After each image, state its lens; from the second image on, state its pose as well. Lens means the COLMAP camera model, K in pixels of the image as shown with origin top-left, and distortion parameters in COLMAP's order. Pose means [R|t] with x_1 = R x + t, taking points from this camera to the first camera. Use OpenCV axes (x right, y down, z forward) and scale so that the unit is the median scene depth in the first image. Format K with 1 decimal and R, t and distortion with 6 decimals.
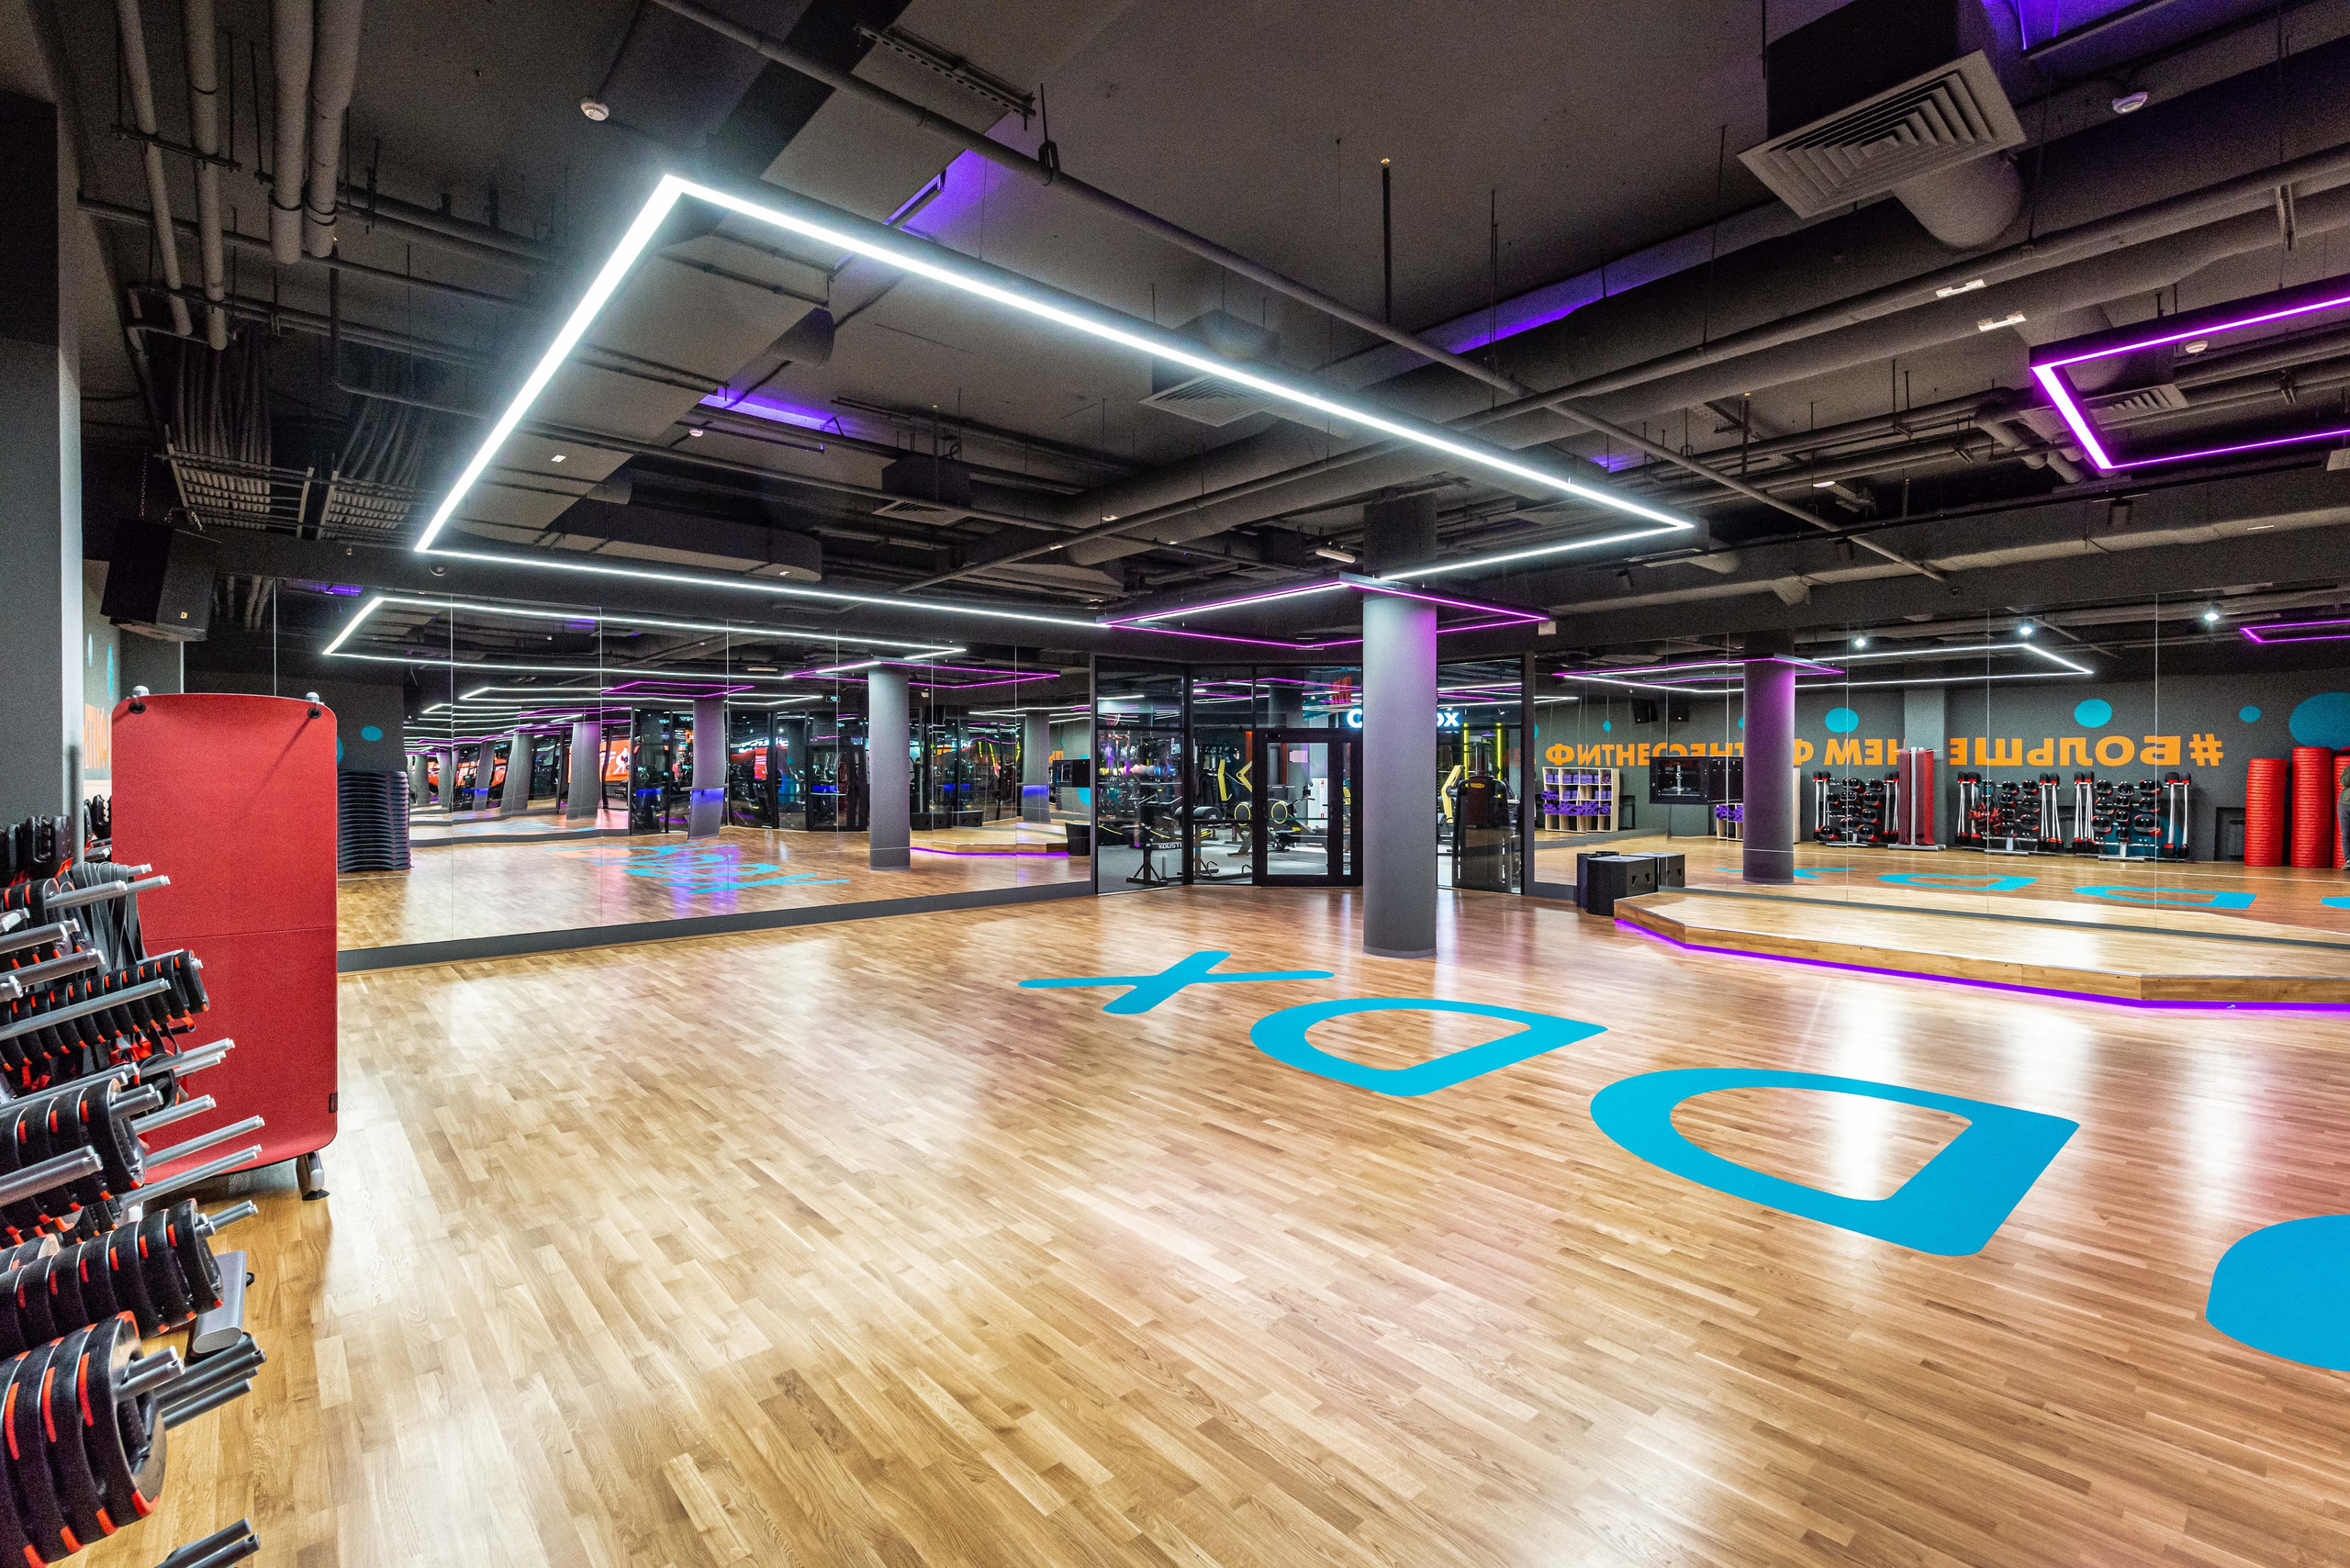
lens RADIAL K [[1128.3, 0, 1173.1], [0, 1128.3, 804.5], [0, 0, 1]] dist [0.014572, -0.000368]
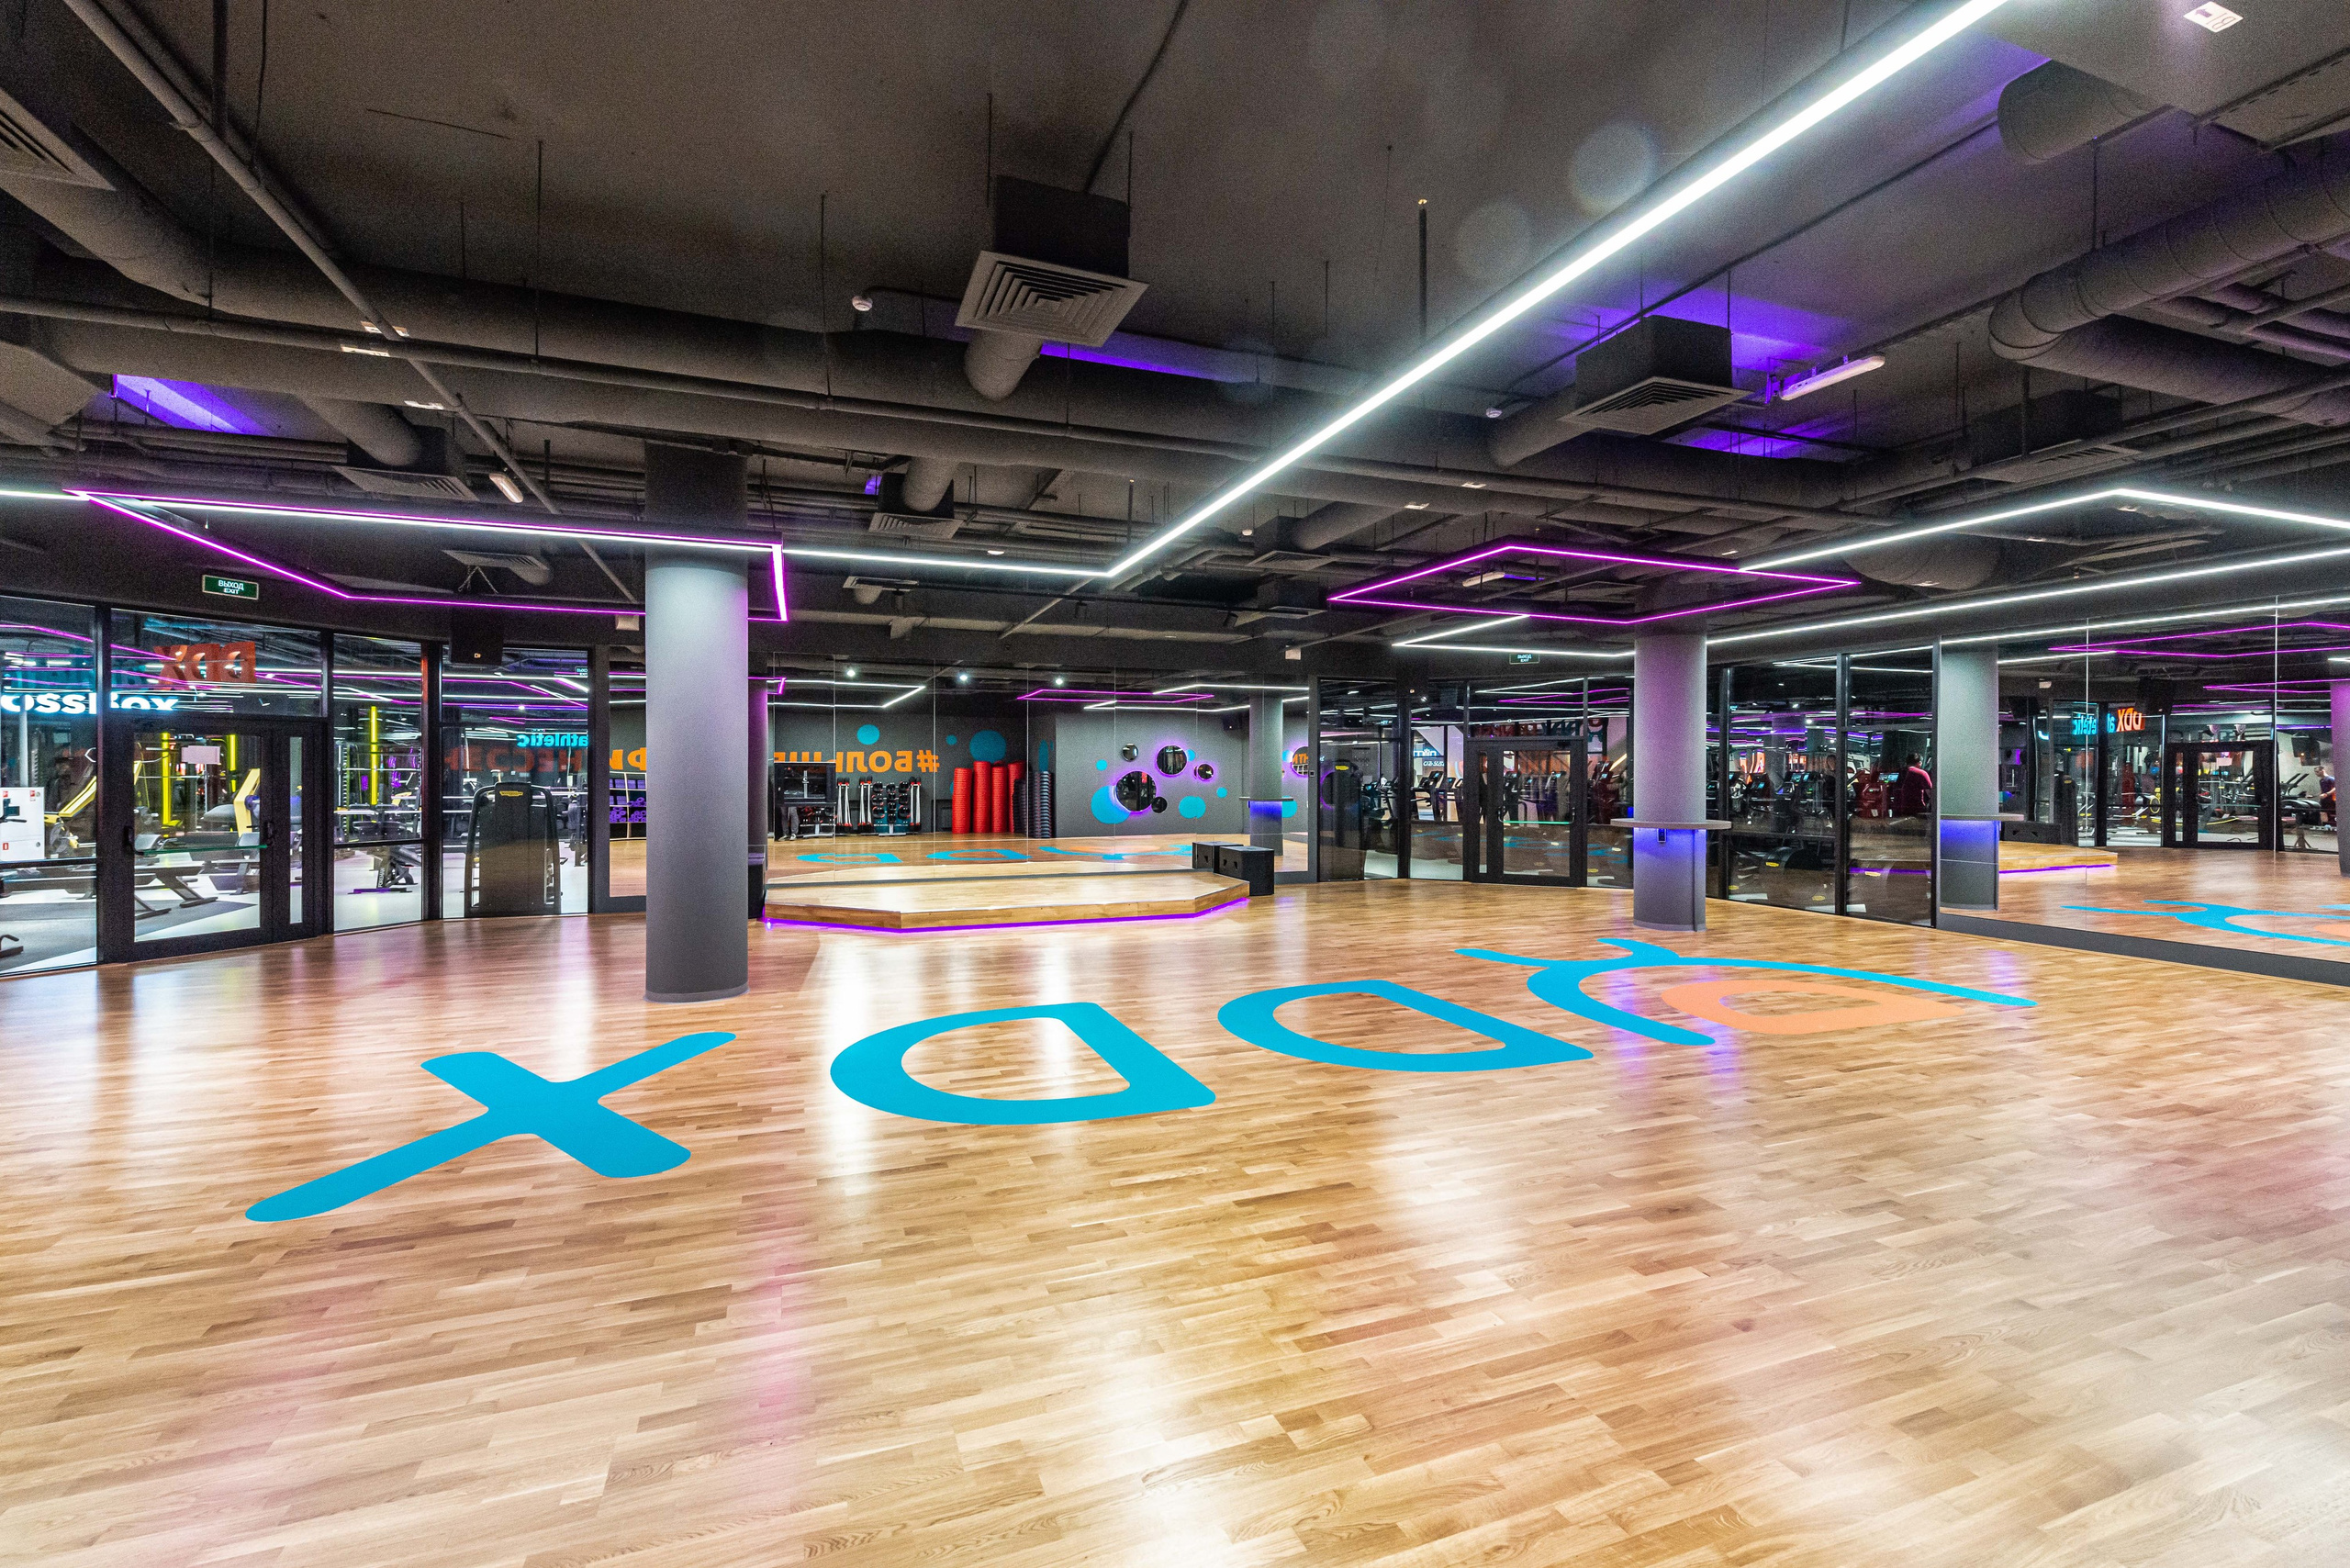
lens RADIAL K [[949.4, 0, 1136.2], [0, 949.4, 794.4], [0, 0, 1]] dist [0.022484, -0.008393]
pose [[0.334934, -0.021477, 0.941997, -0.493860], [0.030354, 0.999467, 0.011995, -0.021268], [-0.941753, 0.024576, 0.335407, 0.629663]]
